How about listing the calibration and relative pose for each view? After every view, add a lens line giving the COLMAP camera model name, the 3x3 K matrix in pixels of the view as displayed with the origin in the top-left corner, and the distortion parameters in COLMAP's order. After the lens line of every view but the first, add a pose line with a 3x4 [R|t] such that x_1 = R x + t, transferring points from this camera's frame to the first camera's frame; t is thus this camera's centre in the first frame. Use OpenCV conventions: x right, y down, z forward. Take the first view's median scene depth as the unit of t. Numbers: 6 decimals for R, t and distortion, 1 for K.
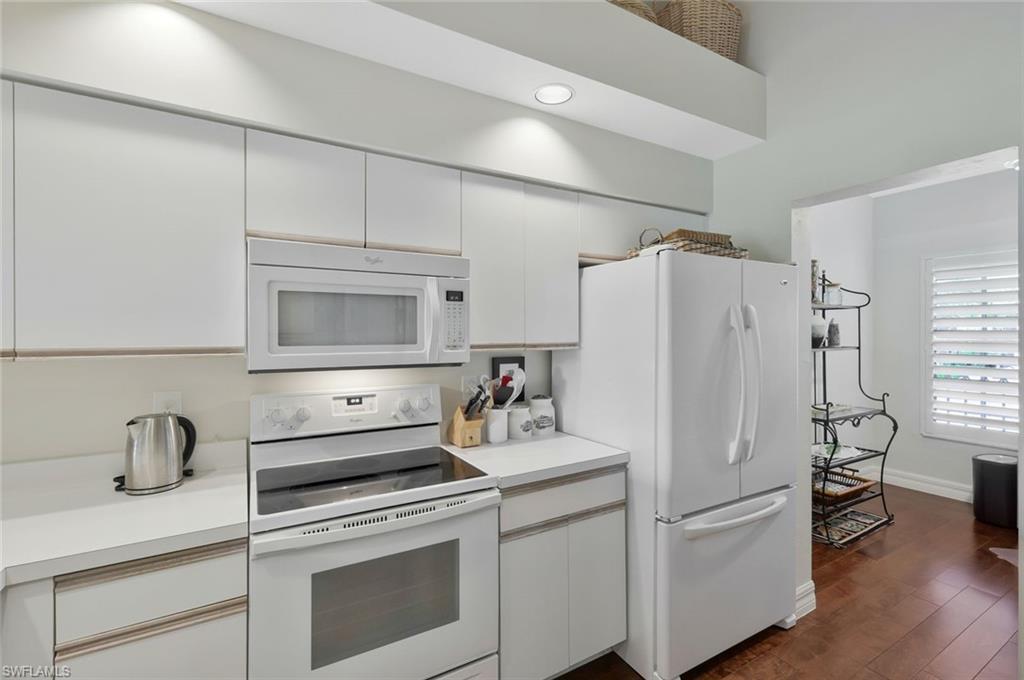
lens RADIAL K [[457.8, 0, 514.7], [0, 457.8, 326.4], [0, 0, 1]] dist [0.001626, 0.000896]
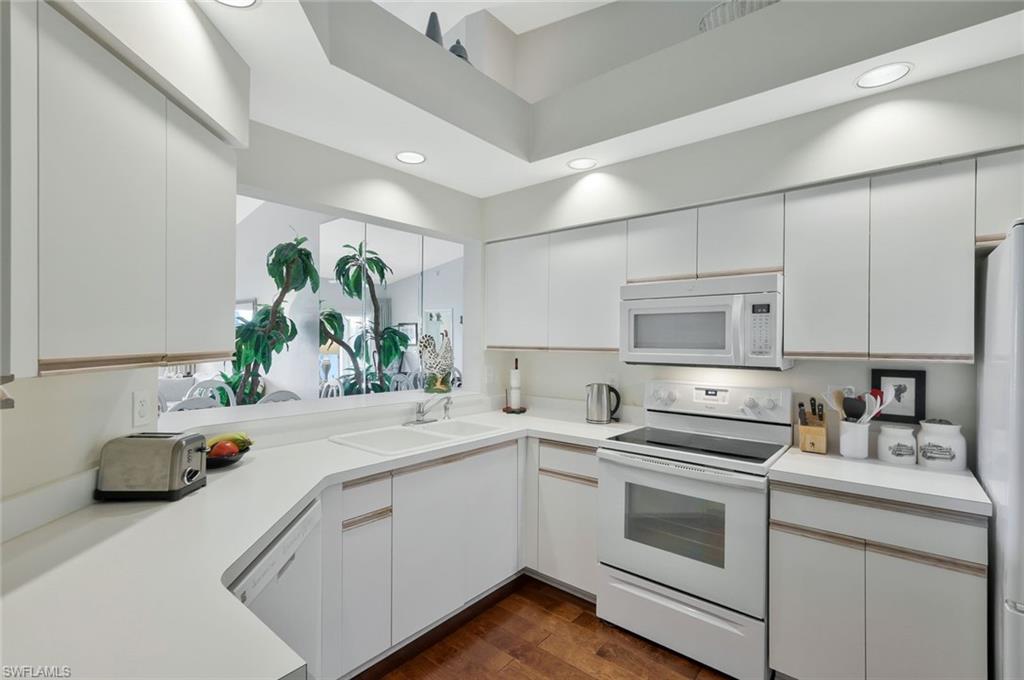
lens RADIAL K [[457.8, 0, 514.7], [0, 457.8, 326.4], [0, 0, 1]] dist [0.001626, 0.000896]
pose [[0.333600, -0.029482, -0.942254, 0.724811], [0.002985, 0.999539, -0.030217, 0.010865], [0.942710, 0.007268, 0.333534, 0.029904]]
